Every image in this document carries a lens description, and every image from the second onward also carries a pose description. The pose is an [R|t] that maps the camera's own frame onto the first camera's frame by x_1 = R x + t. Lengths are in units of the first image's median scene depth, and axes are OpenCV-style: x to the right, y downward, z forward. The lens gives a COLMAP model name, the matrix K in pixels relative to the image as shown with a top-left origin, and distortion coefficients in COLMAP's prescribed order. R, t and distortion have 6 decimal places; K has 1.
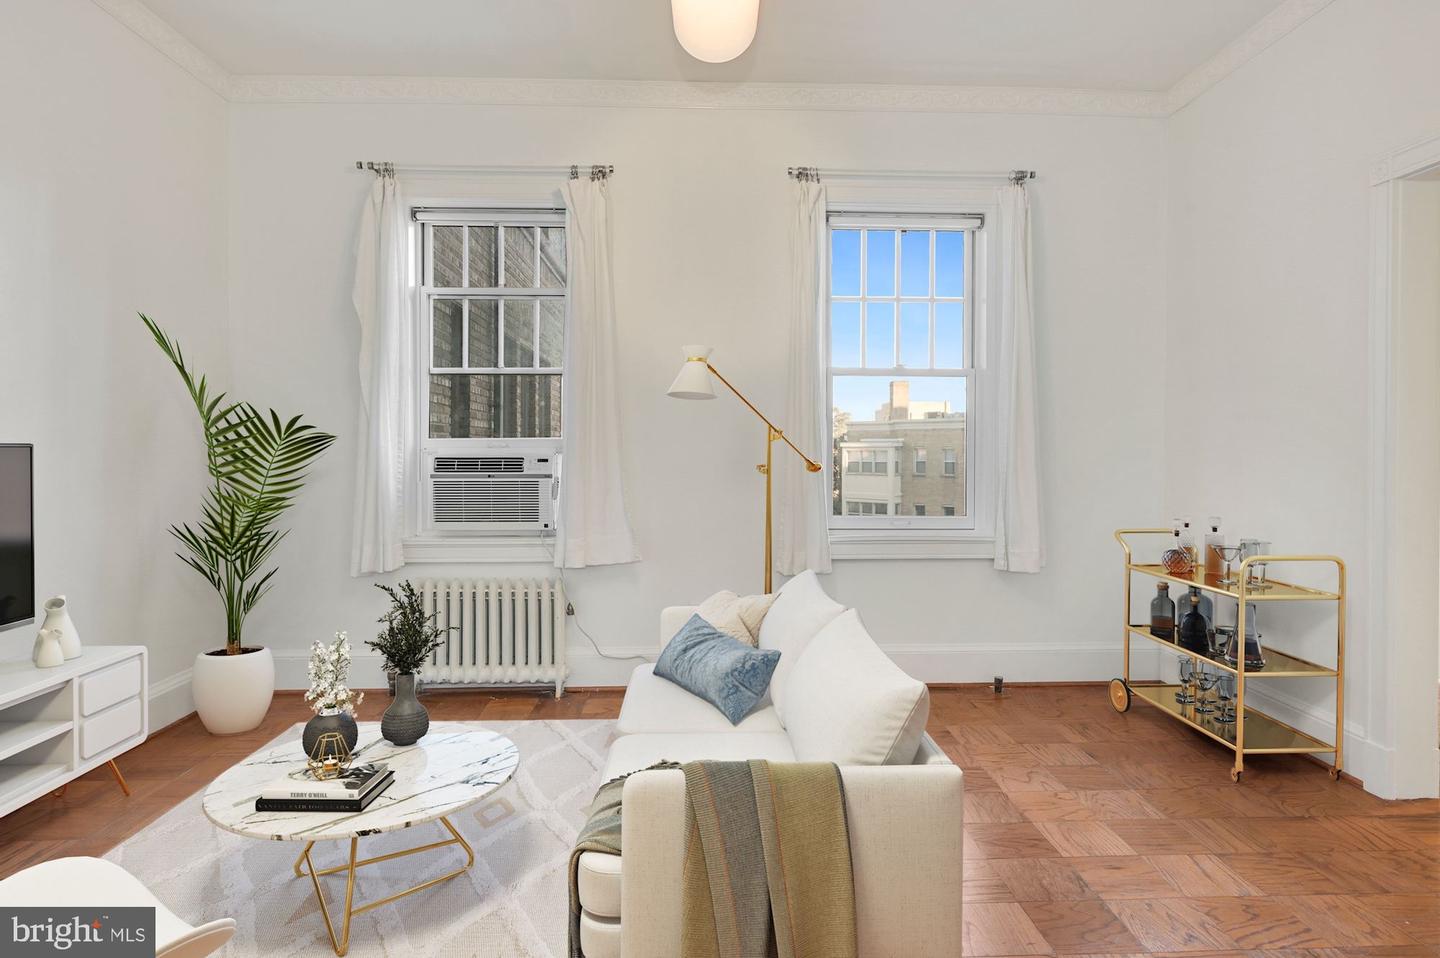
lens RADIAL K [[776.9, 0, 718.6], [0, 776.9, 440.6], [0, 0, 1]] dist [-0.001607, -0.000151]
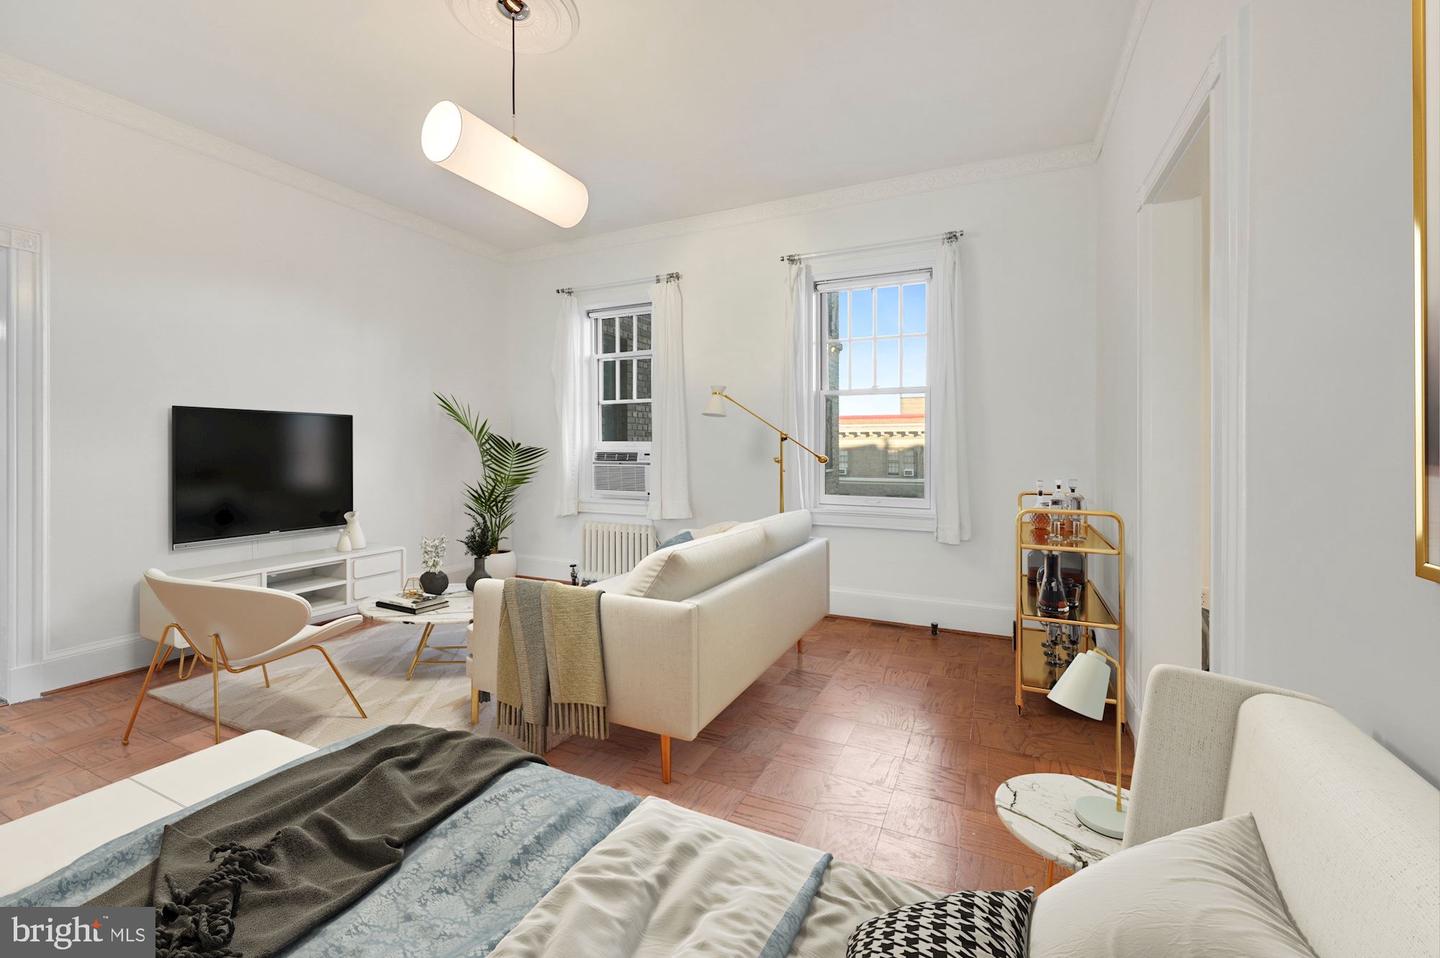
lens RADIAL K [[587.5, 0, 768.7], [0, 587.5, 445.7], [0, 0, 1]] dist [0.001185, 0.000042]
pose [[0.893033, -0.001014, -0.449991, 0.569238], [0.002204, 0.999995, 0.002122, 0.004347], [0.449987, -0.002887, 0.893031, -0.005703]]
